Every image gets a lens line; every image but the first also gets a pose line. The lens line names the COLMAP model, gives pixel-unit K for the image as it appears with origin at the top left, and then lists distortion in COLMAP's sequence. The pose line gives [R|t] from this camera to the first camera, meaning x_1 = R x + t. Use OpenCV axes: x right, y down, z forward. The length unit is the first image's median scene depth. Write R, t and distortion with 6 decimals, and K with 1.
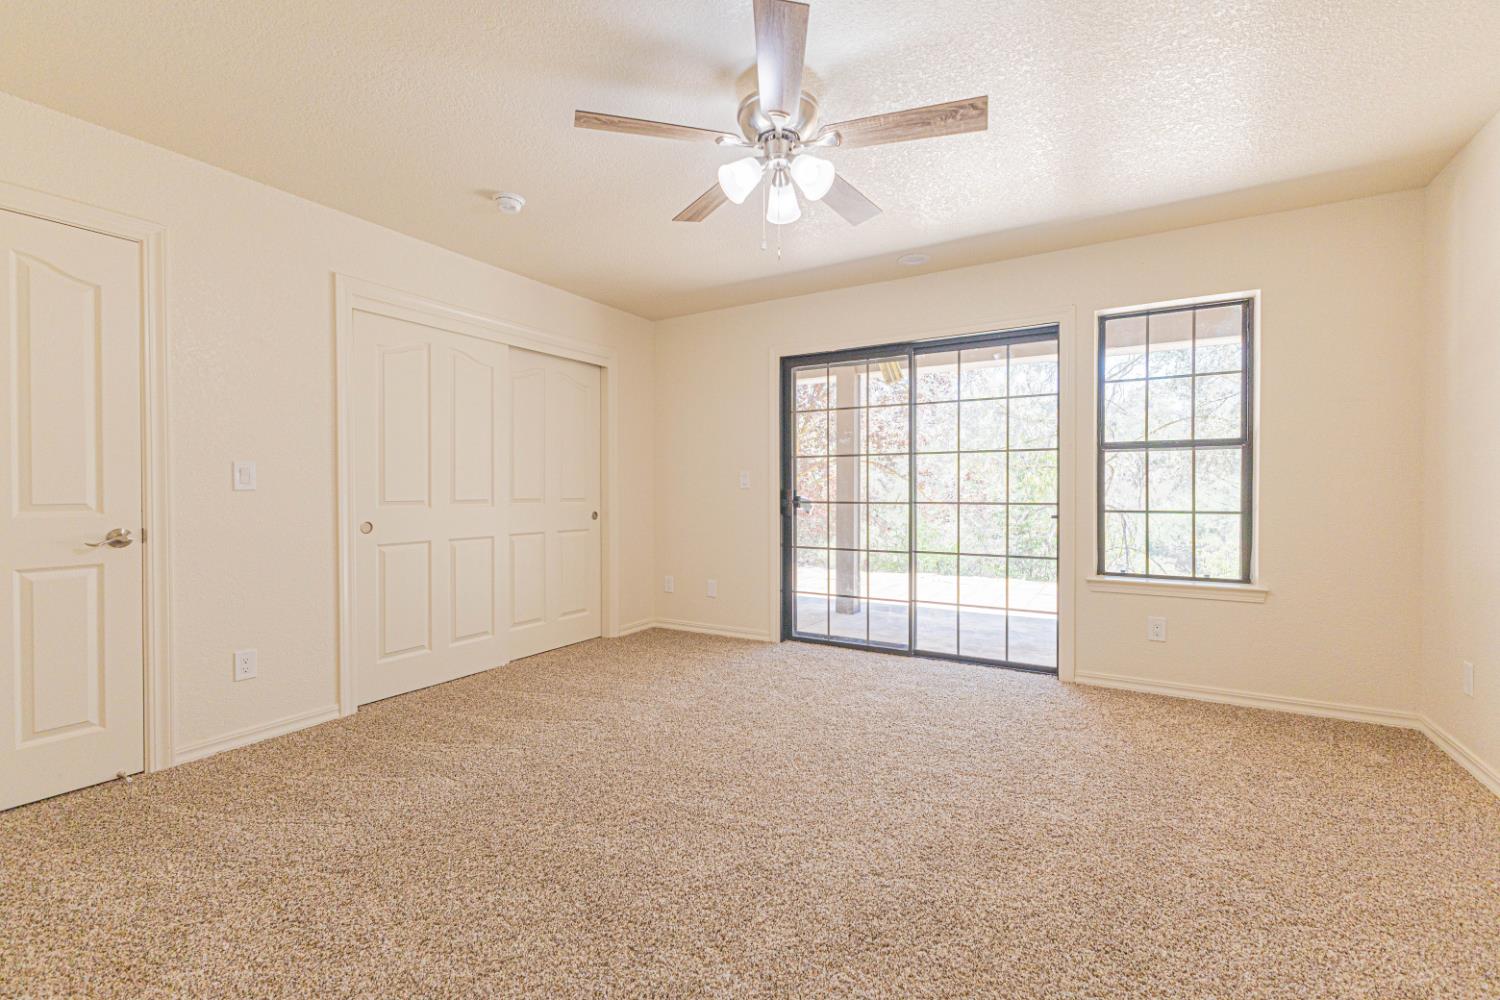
lens RADIAL K [[648.4, 0, 748.6], [0, 648.4, 501.3], [0, 0, 1]] dist [0.016665, -0.000024]
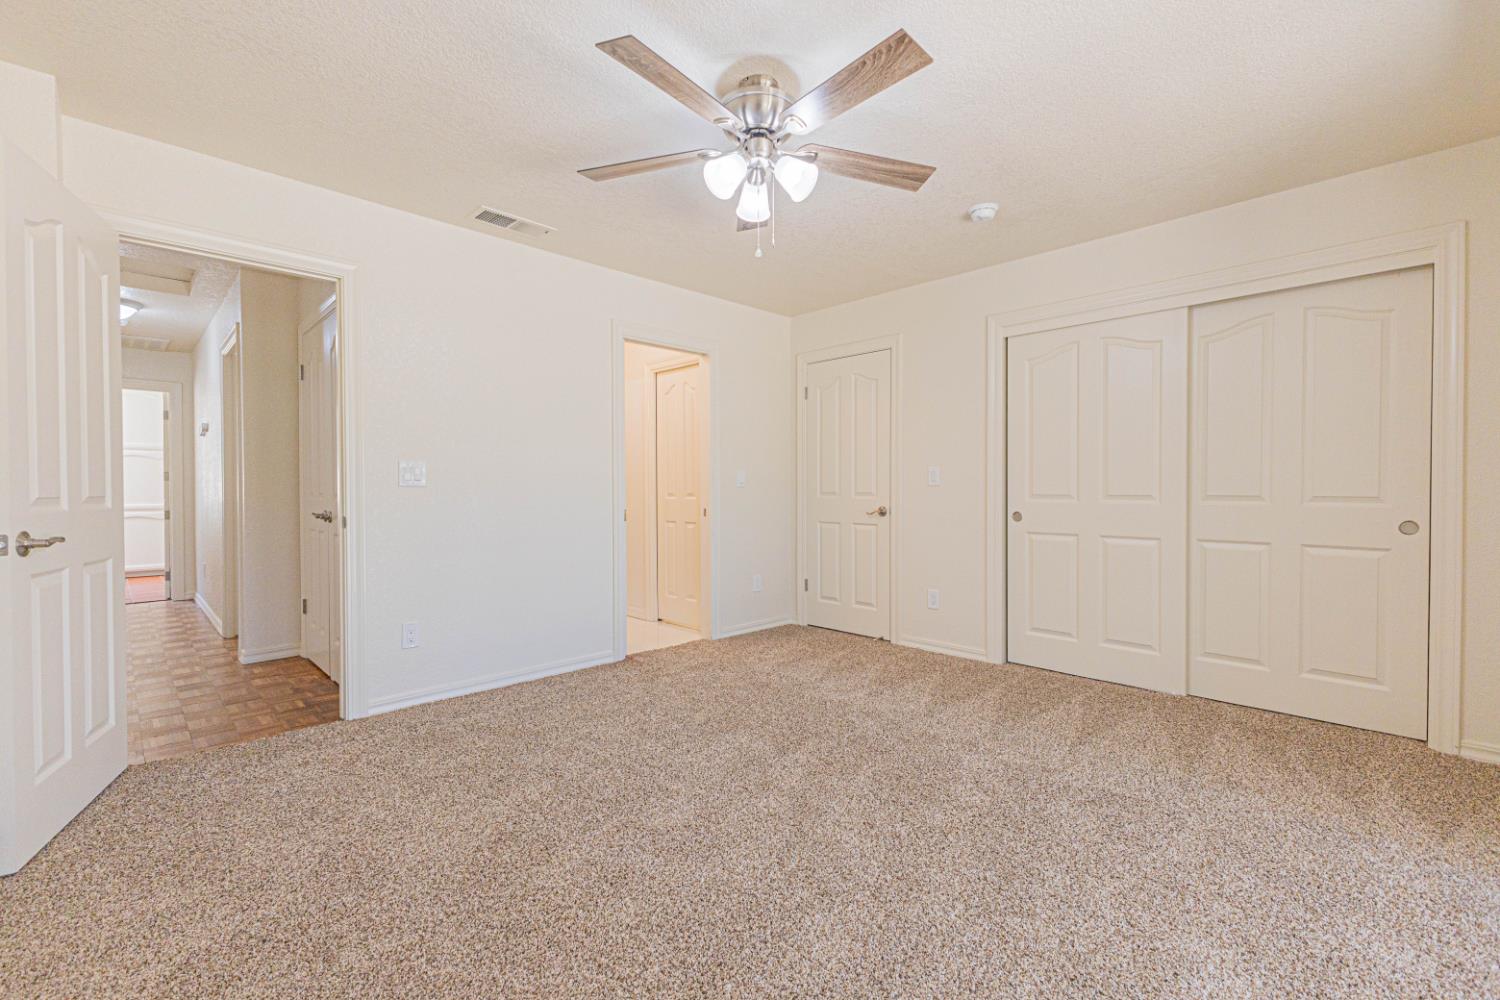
lens RADIAL K [[649.2, 0, 753.1], [0, 649.2, 492.7], [0, 0, 1]] dist [0.016515, -0.000299]
pose [[-0.250521, 0.019233, -0.967920, 0.659404], [-0.007321, 0.999736, 0.021760, -0.024268], [0.968083, 0.012538, -0.250314, 0.793064]]
